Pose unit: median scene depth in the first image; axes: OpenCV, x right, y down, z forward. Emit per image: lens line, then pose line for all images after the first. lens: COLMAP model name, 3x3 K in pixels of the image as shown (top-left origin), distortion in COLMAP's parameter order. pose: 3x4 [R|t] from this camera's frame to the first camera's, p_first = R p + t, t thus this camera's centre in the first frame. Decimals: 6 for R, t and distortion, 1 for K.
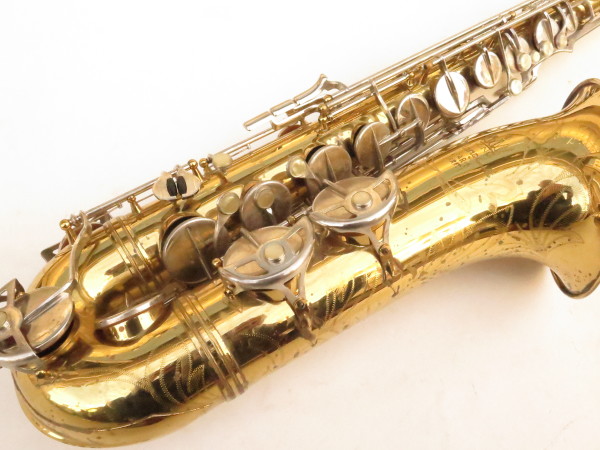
lens RADIAL K [[496.1, 0, 298.1], [0, 496.1, 224.9], [0, 0, 1]] dist [-0.008461, 0.000604]
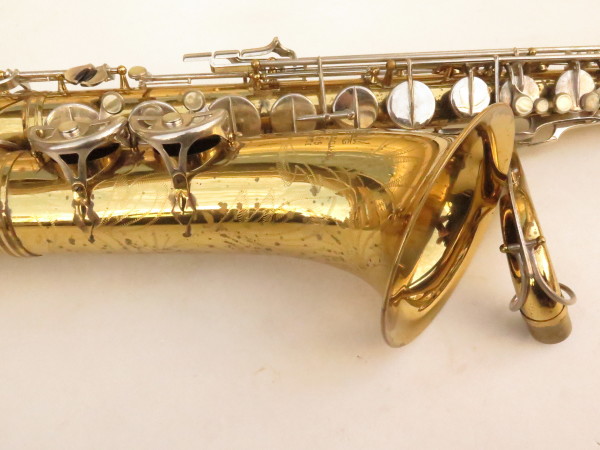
lens RADIAL K [[496.1, 0, 298.1], [0, 496.1, 224.9], [0, 0, 1]] dist [-0.008461, 0.000604]
pose [[0.854507, 0.391872, -0.340959, 0.613812], [-0.424838, 0.904933, -0.024663, 0.047172], [0.298881, 0.165927, 0.939754, 0.141716]]
